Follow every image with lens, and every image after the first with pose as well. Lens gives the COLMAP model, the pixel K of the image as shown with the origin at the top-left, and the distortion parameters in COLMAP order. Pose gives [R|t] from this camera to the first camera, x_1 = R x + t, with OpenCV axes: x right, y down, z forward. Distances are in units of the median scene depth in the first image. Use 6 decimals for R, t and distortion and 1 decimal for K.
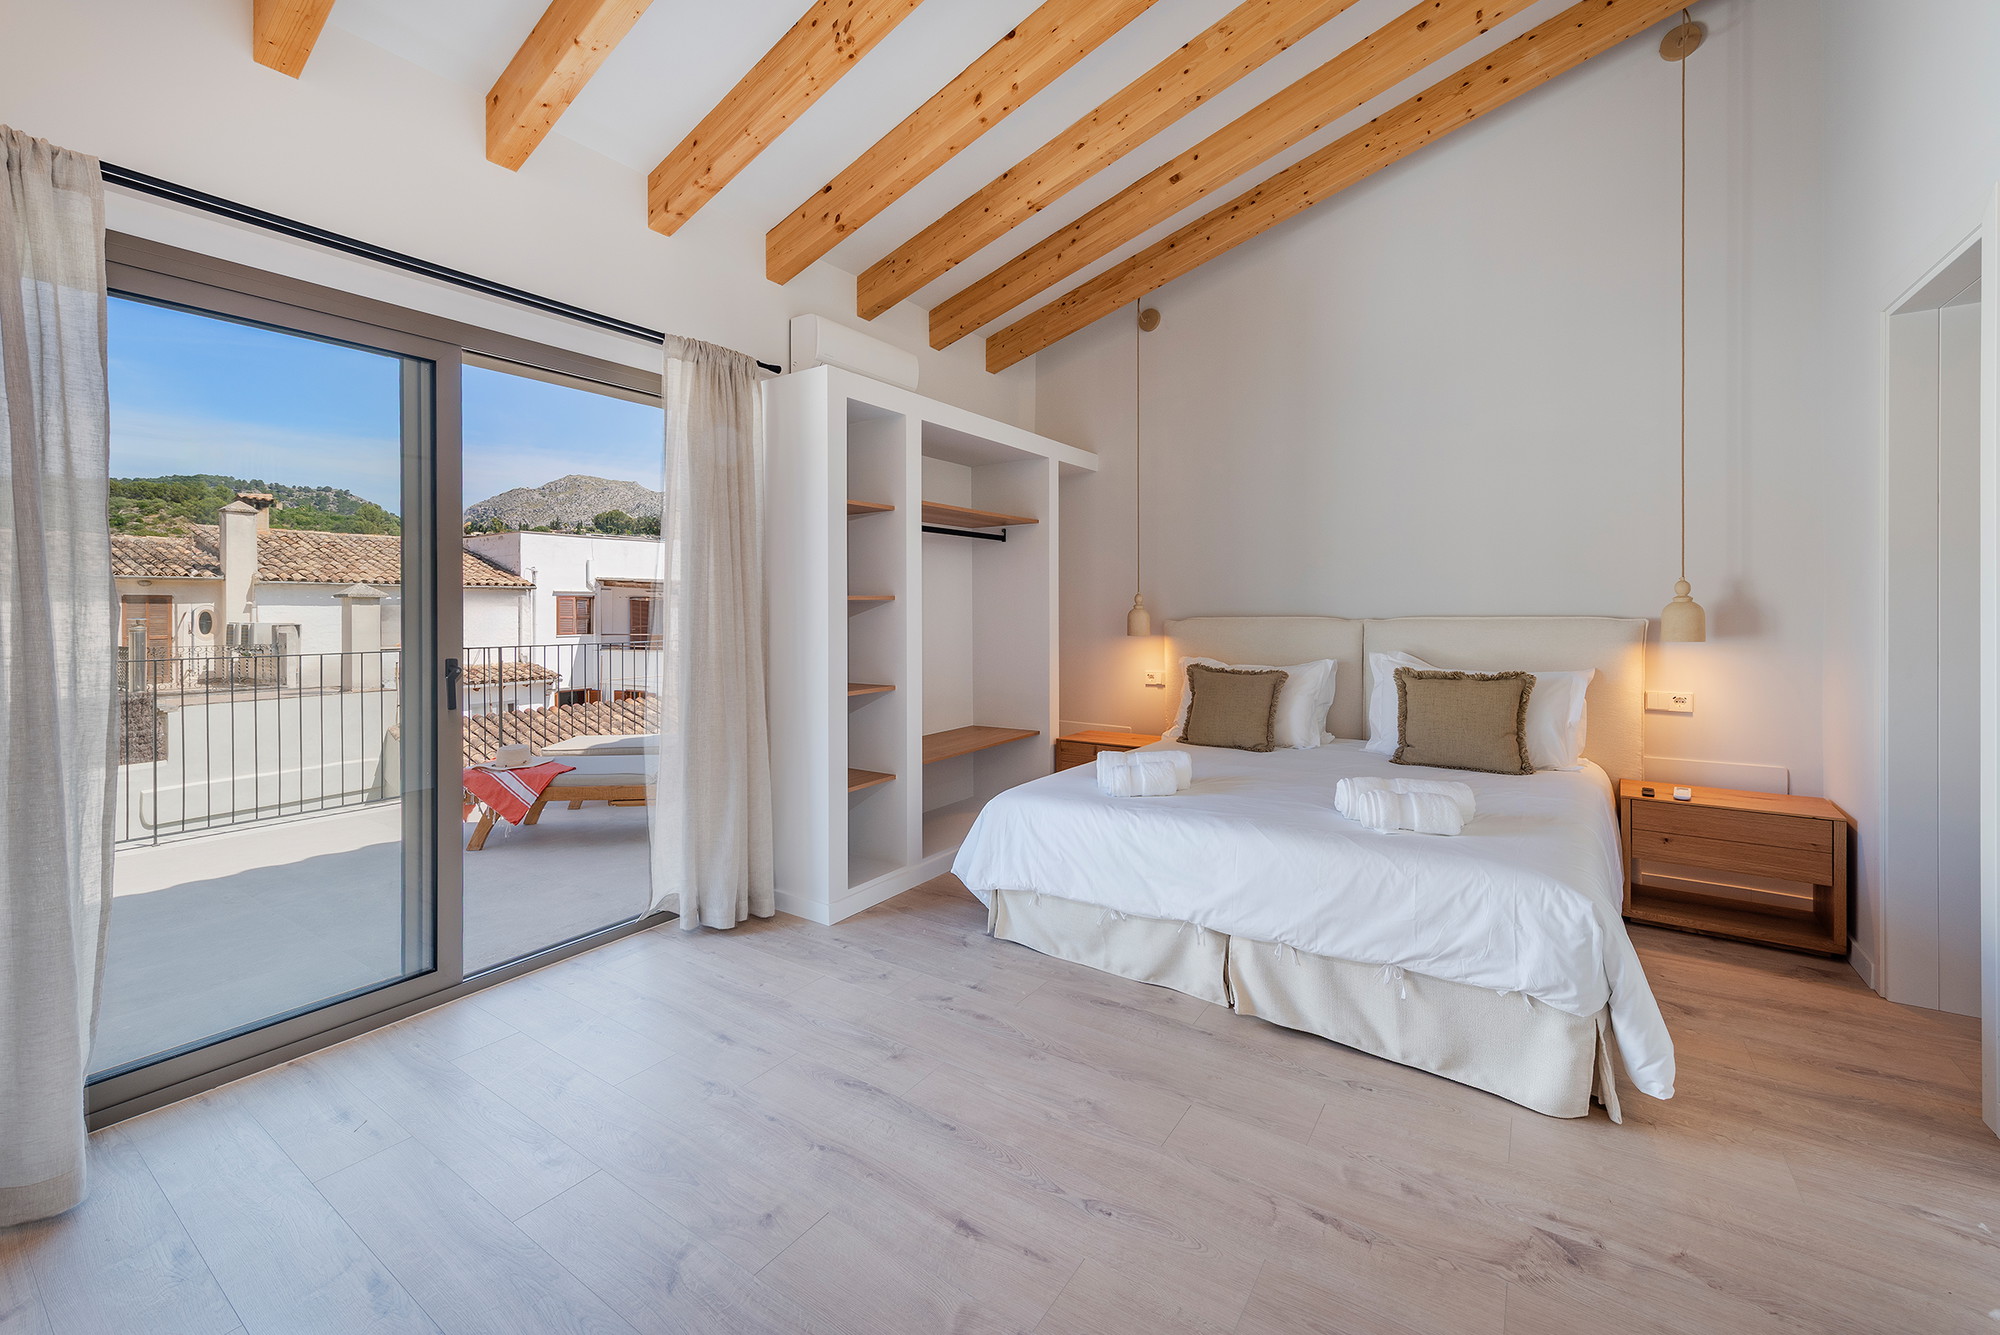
lens RADIAL K [[772.8, 0, 952.7], [0, 772.8, 618.4], [0, 0, 1]] dist [0.007266, -0.000466]
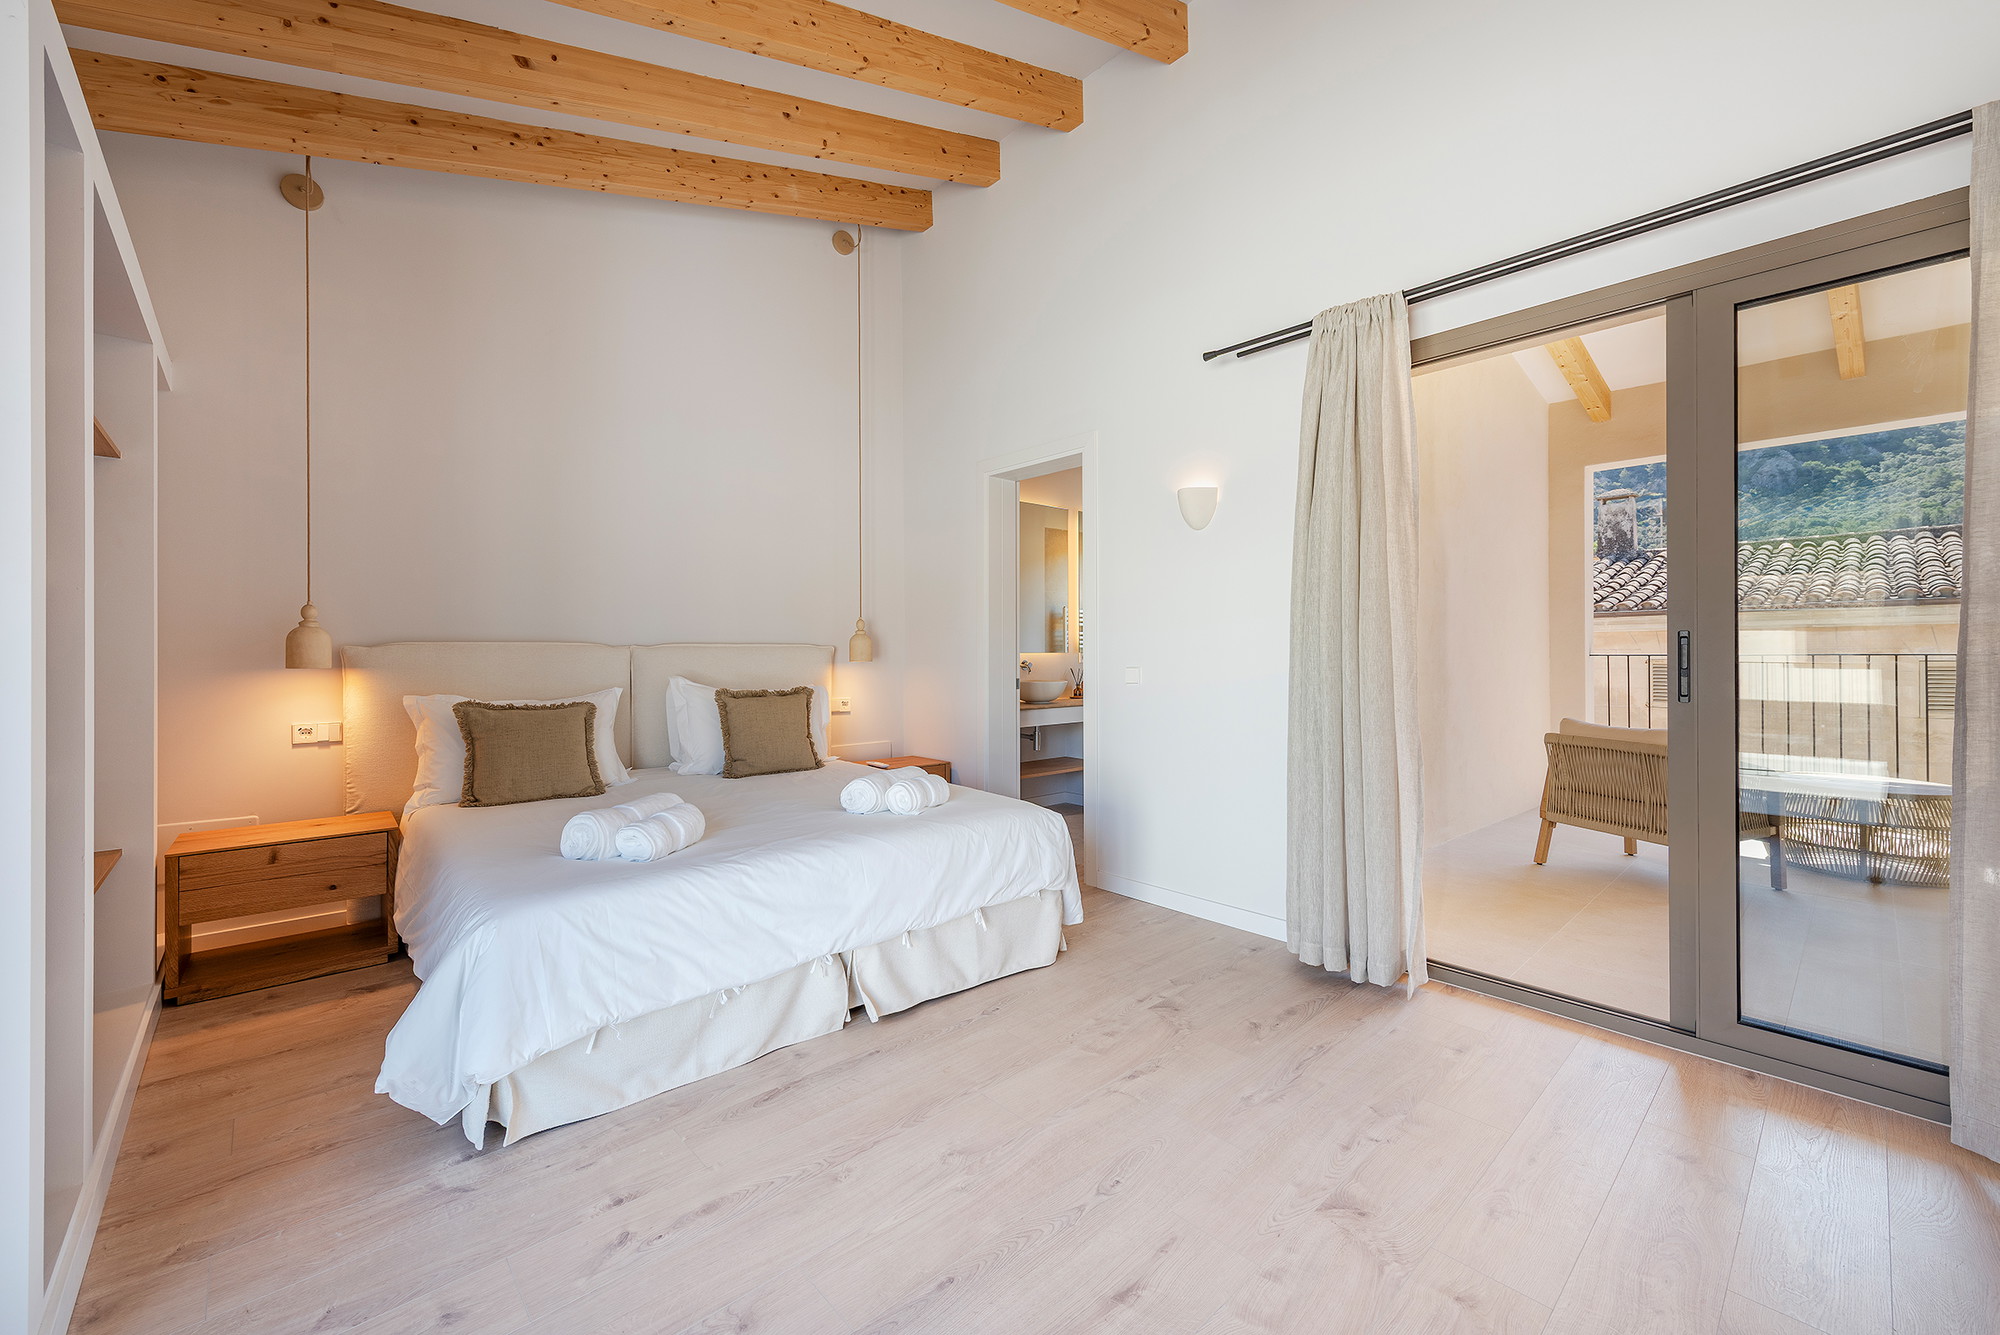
lens RADIAL K [[772.8, 0, 995.0], [0, 772.8, 658.1], [0, 0, 1]] dist [0.007266, -0.000466]
pose [[0.233134, 0.000679, 0.972444, -0.480503], [0.007682, 0.999967, -0.002540, 0.035401], [-0.972414, 0.008063, 0.233121, 0.512987]]
